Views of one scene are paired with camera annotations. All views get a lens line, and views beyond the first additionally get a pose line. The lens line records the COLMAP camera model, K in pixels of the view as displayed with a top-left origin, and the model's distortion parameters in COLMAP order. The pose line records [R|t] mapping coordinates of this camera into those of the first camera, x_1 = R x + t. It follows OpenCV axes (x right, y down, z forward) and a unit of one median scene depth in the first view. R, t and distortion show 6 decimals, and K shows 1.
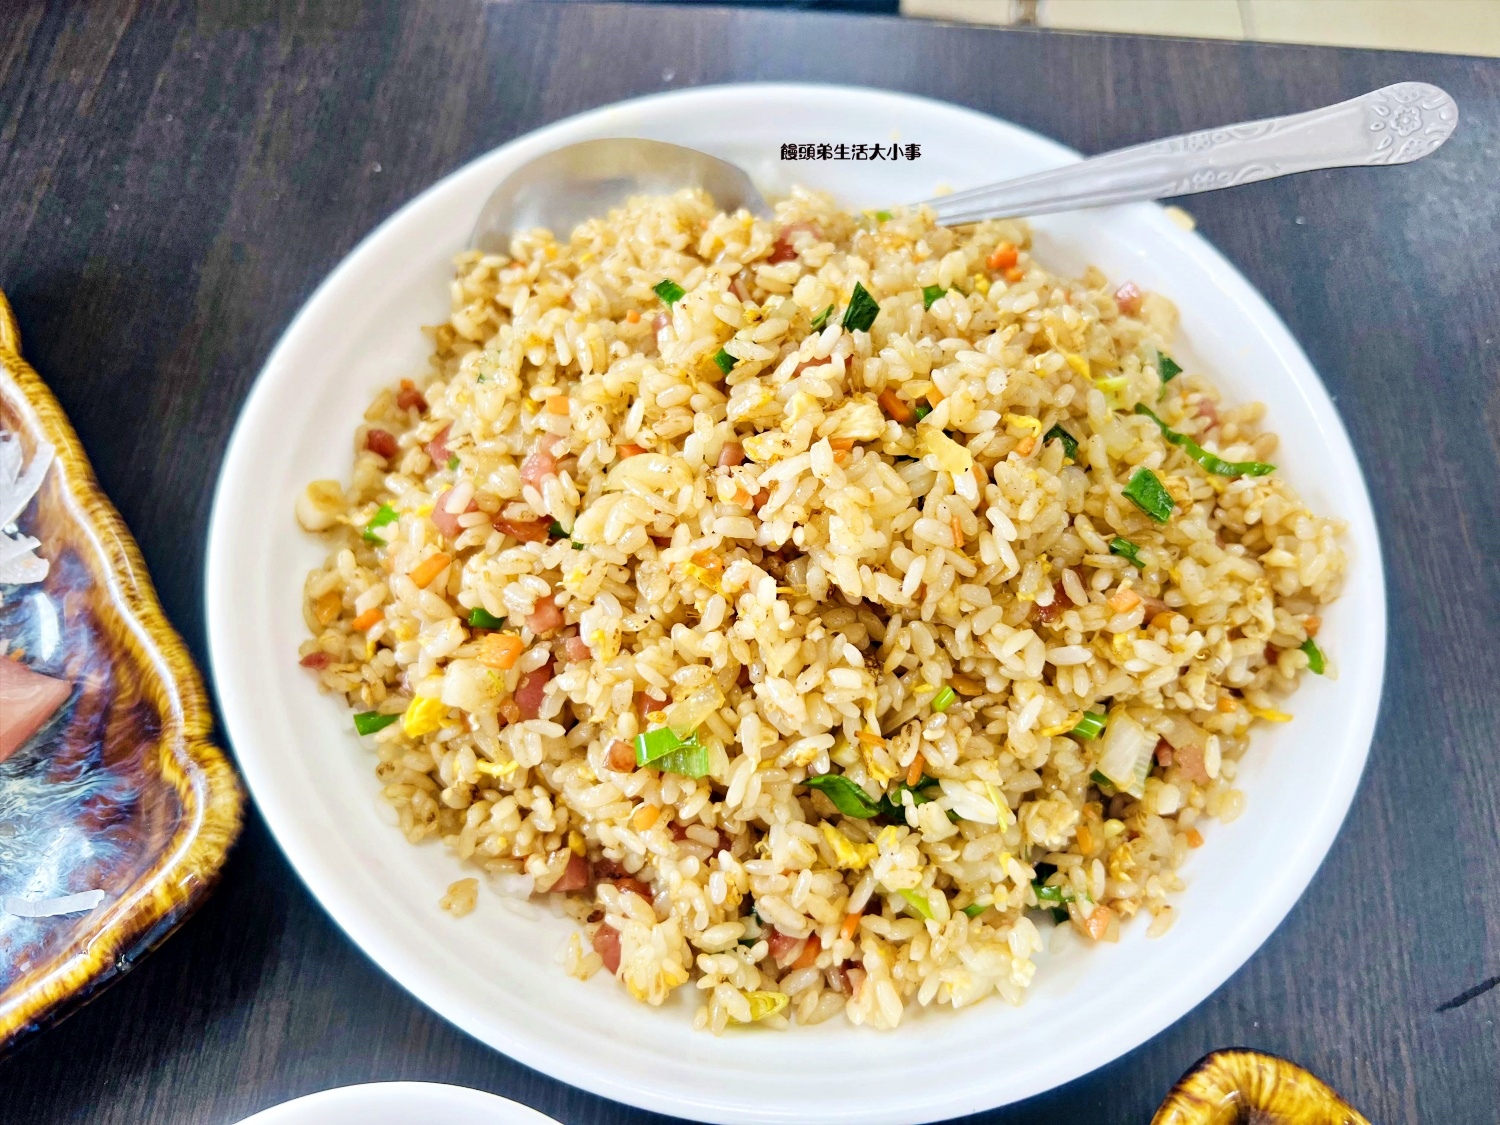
lens RADIAL K [[1179.4, 0, 750.0], [0, 1179.4, 562.5], [0, 0, 1]] dist [-0.007363, -0.008032]
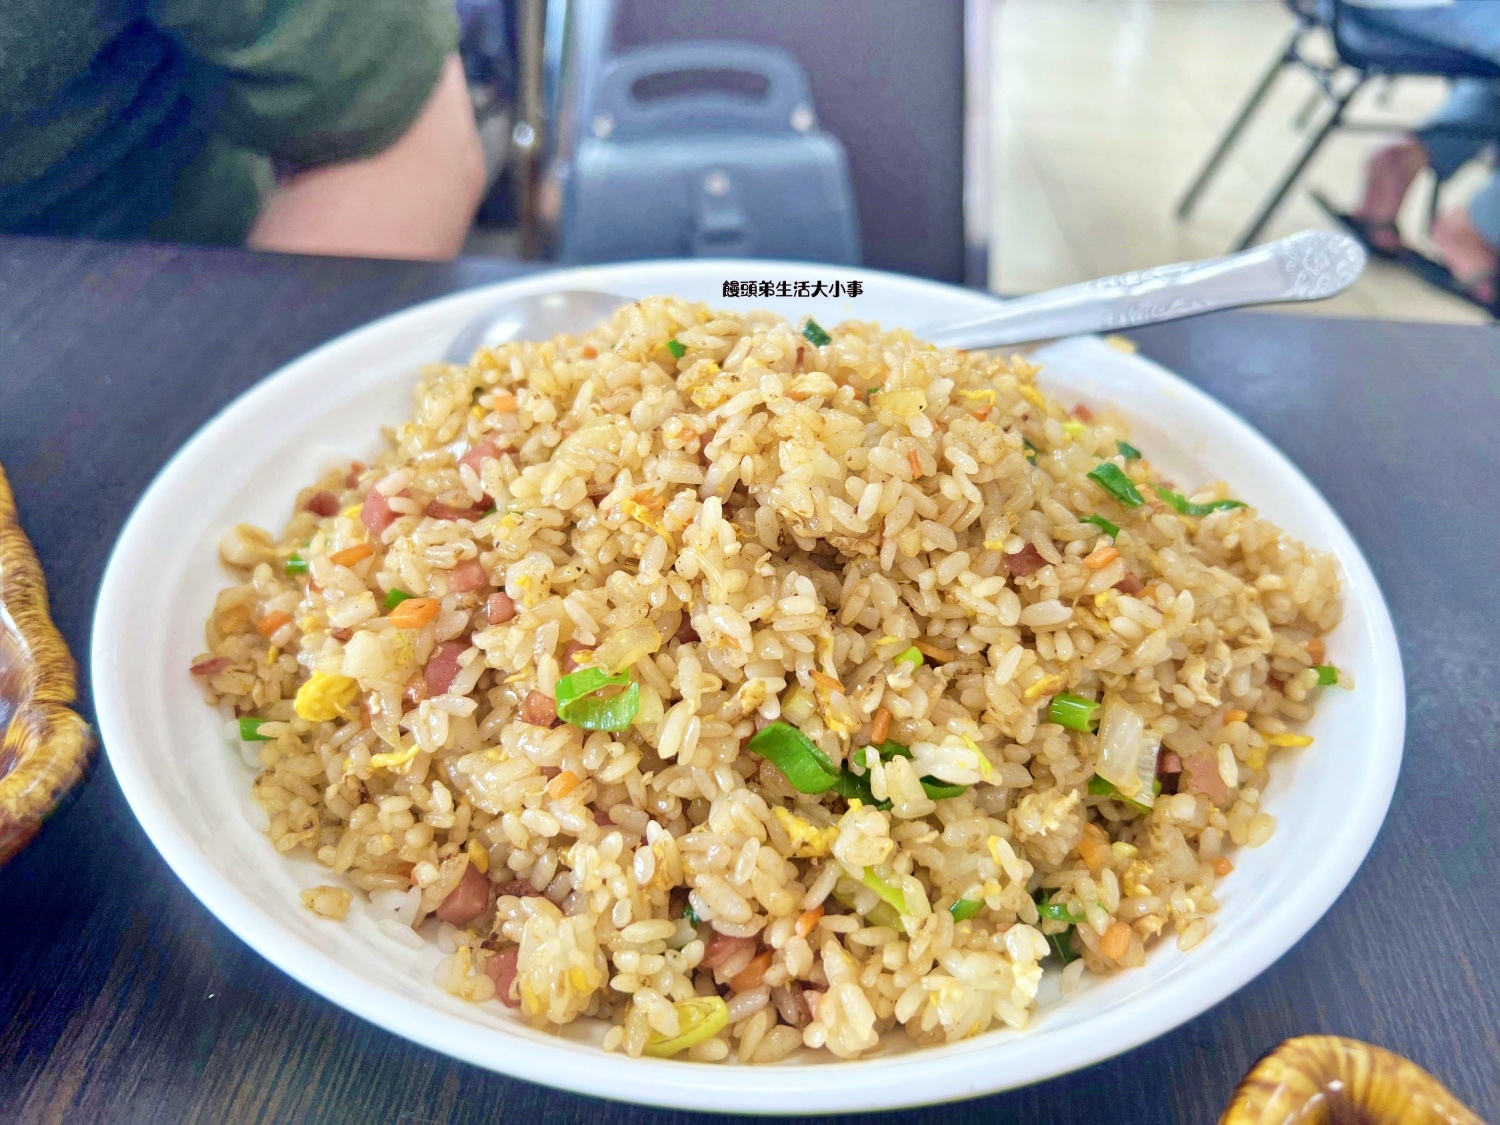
lens RADIAL K [[1199.0, 0, 728.0], [0, 1199.0, 560.9], [0, 0, 1]] dist [-0.025812, 0.008130]
pose [[0.999821, 0.018866, -0.001231, 0.027650], [-0.017562, 0.902686, -0.429941, 0.435526], [-0.007000, 0.429886, 0.902856, 0.160330]]
